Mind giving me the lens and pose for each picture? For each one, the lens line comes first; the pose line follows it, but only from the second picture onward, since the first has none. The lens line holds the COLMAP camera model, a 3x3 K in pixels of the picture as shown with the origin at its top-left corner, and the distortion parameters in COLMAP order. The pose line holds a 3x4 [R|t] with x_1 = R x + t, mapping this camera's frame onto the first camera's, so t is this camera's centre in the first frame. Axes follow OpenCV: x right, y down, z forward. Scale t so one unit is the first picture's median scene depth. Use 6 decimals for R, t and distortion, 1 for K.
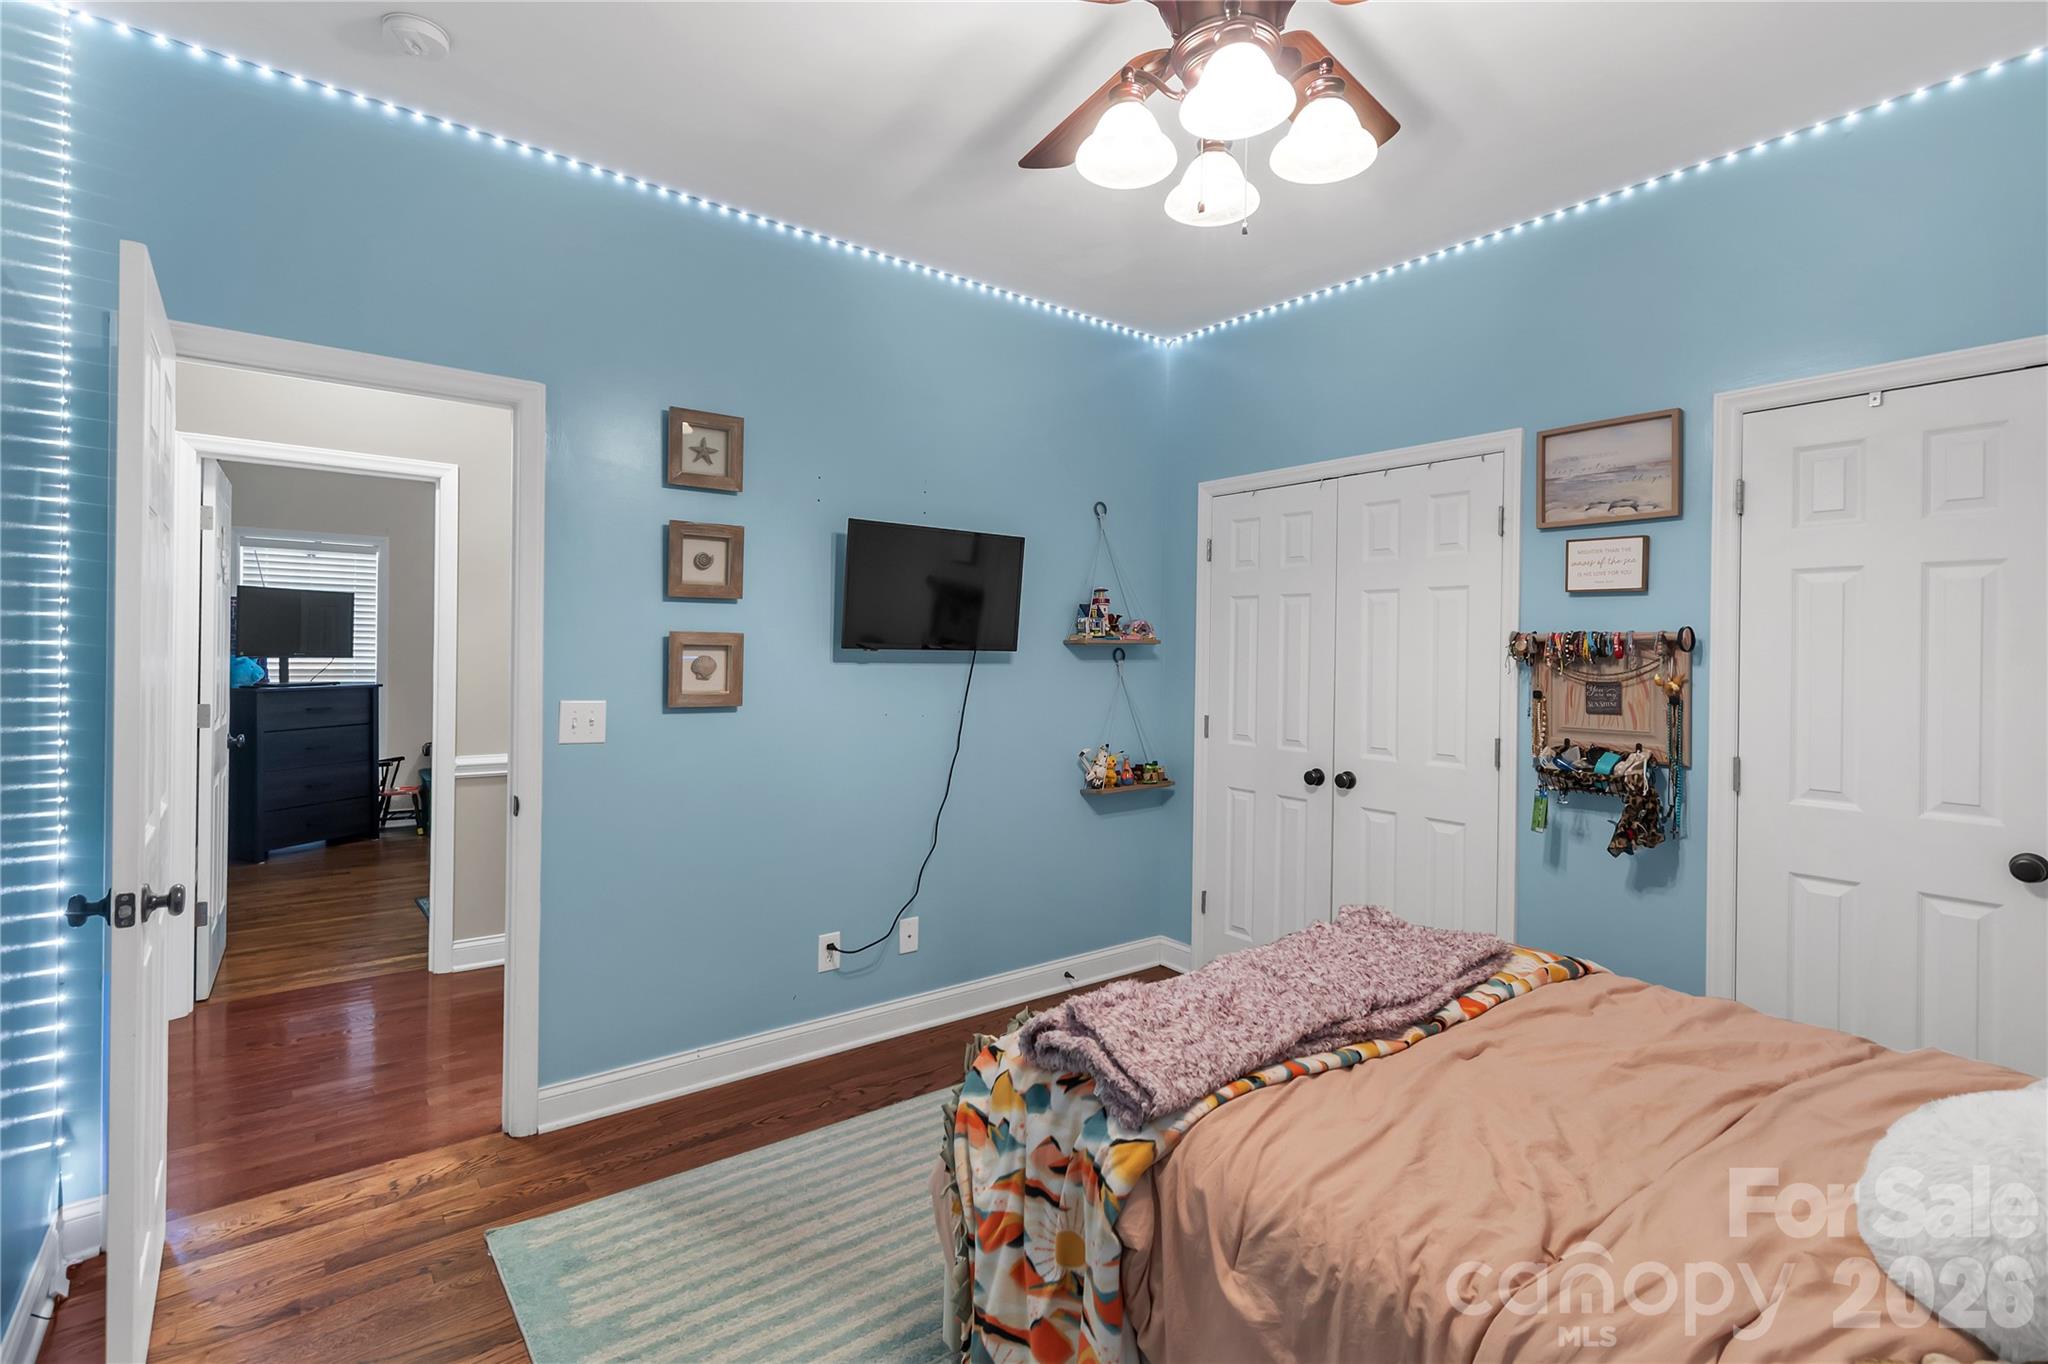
lens RADIAL K [[960.8, 0, 1022.6], [0, 960.8, 664.4], [0, 0, 1]] dist [0.000154, -0.000123]
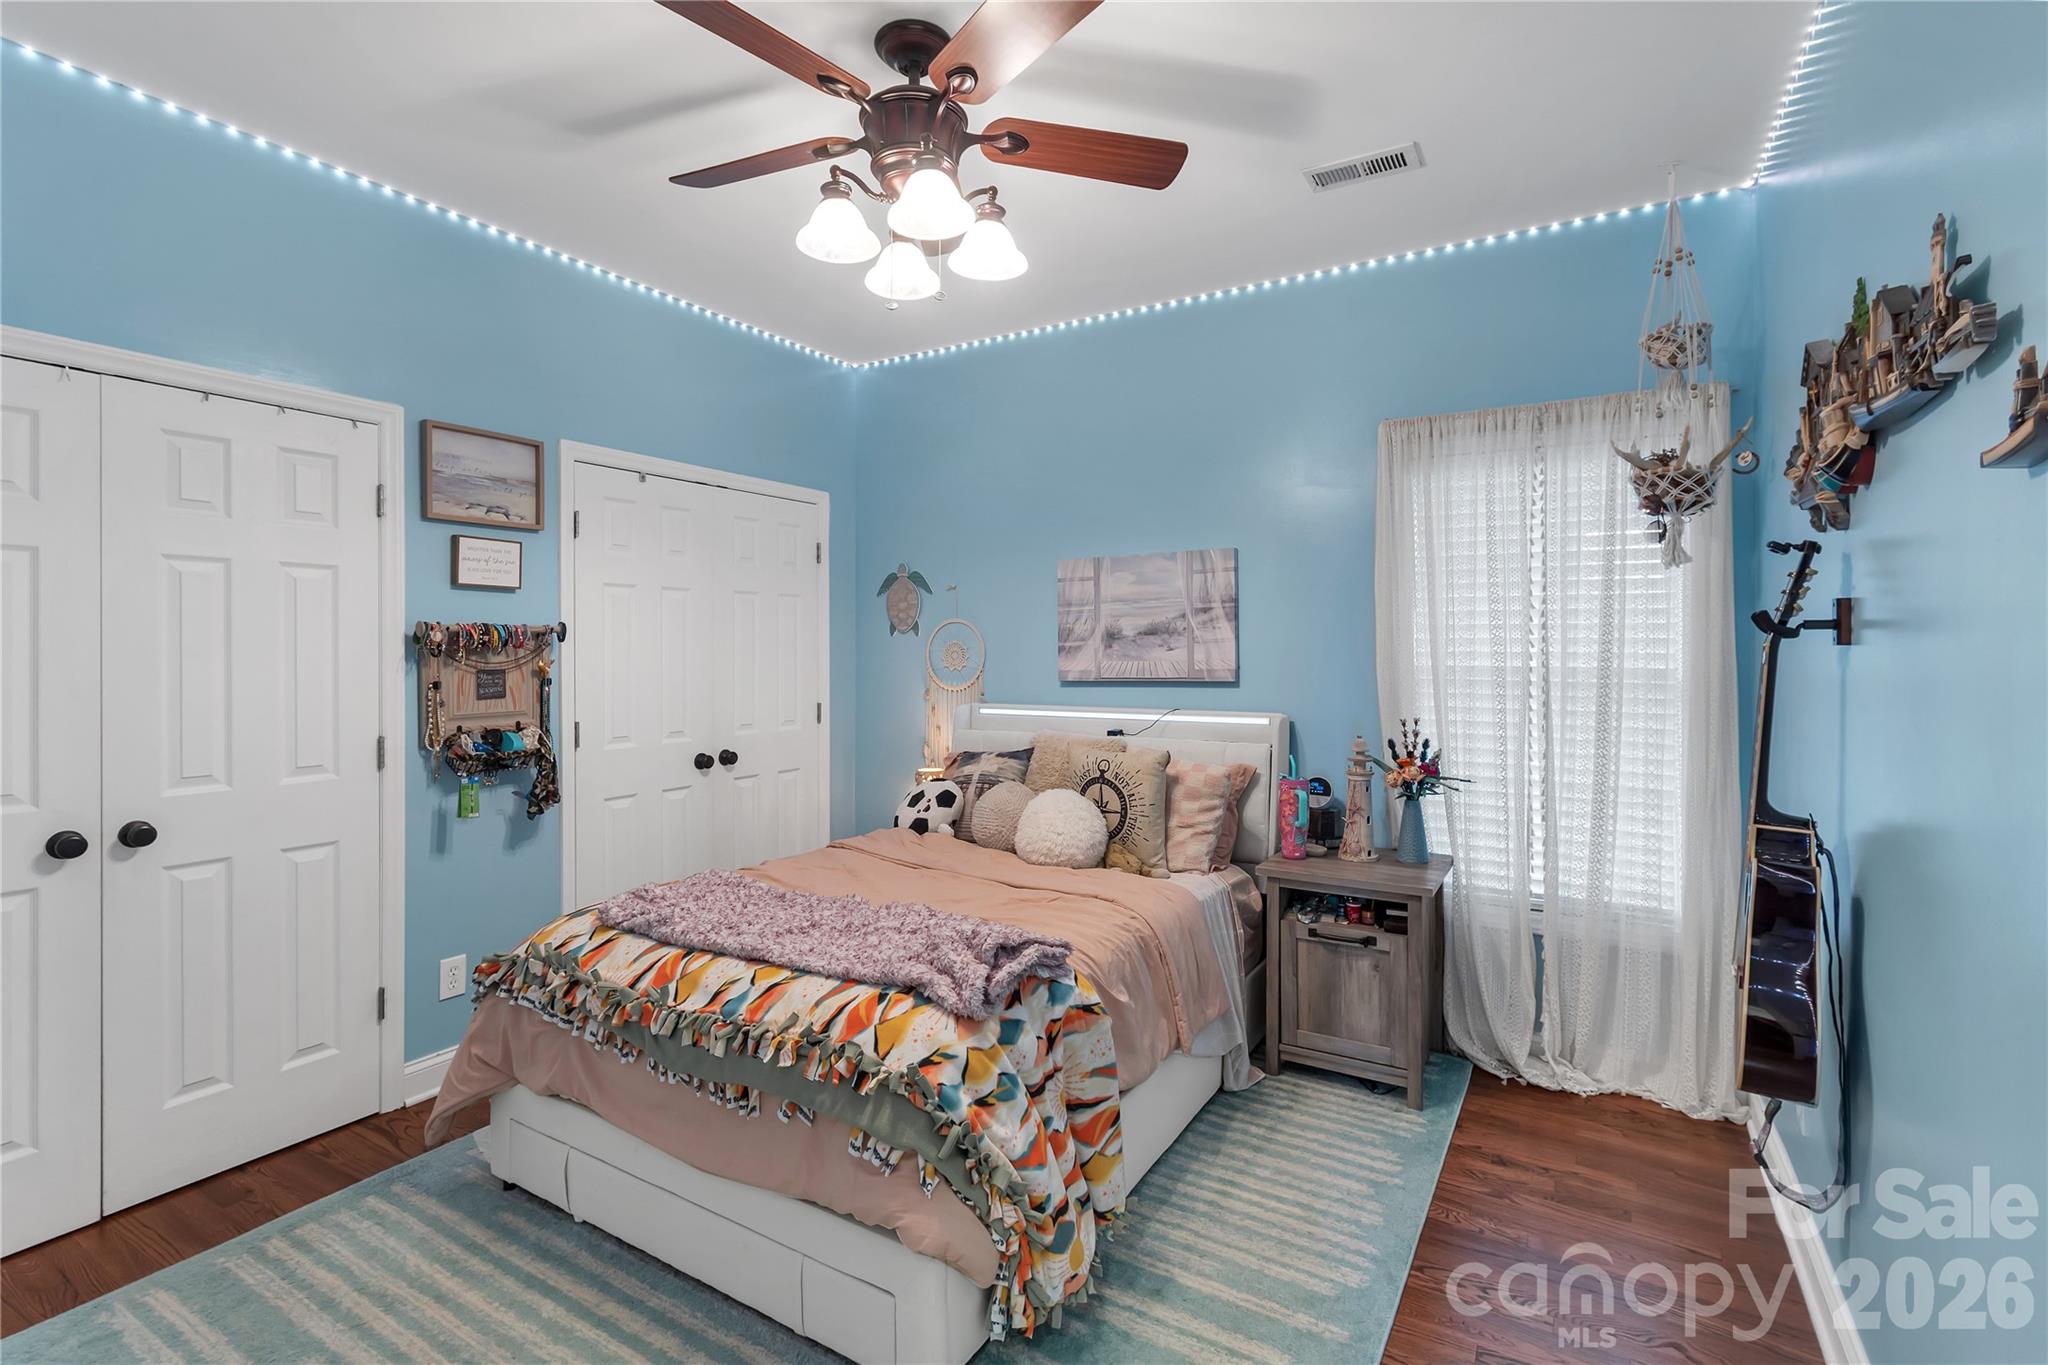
lens RADIAL K [[960.8, 0, 1018.1], [0, 960.8, 652.5], [0, 0, 1]] dist [0.000154, -0.000123]
pose [[-0.354368, -0.019675, 0.934899, -0.661753], [0.007134, 0.999693, 0.023743, -0.024150], [-0.935079, 0.015084, -0.354119, 0.857914]]
